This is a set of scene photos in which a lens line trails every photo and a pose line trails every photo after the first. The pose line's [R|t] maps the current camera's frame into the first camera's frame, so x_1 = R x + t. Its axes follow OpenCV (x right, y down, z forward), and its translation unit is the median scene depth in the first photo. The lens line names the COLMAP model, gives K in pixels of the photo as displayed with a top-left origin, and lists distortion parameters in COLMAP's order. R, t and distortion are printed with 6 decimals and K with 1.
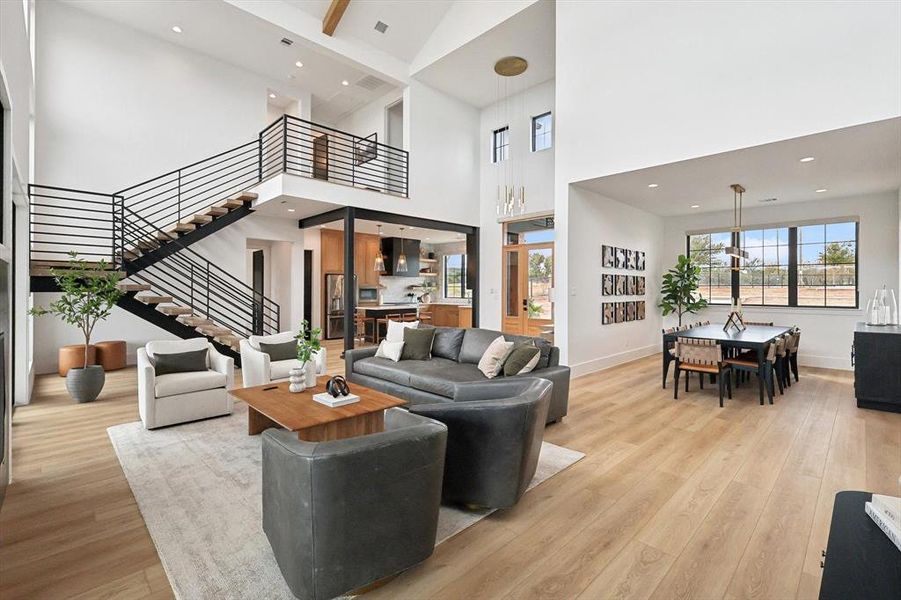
lens RADIAL K [[415.2, 0, 457.1], [0, 415.2, 295.3], [0, 0, 1]] dist [-0.005461, -0.000454]
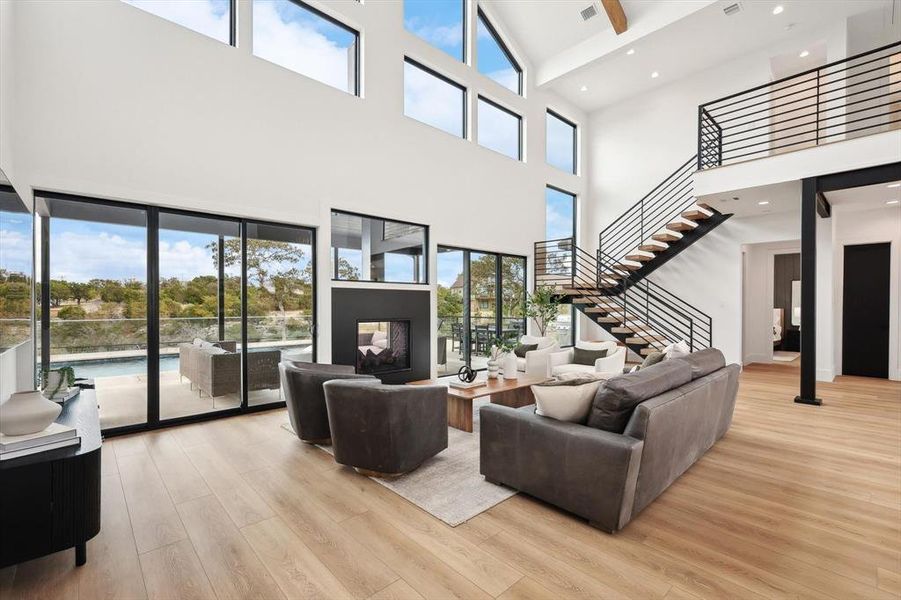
lens RADIAL K [[397.8, 0, 443.9], [0, 397.8, 303.8], [0, 0, 1]] dist [0.001088, -0.000726]
pose [[-0.055777, 0.006752, -0.998420, 1.037861], [-0.005949, 0.999957, 0.007094, -0.012903], [0.998426, 0.006335, -0.055734, 1.046699]]
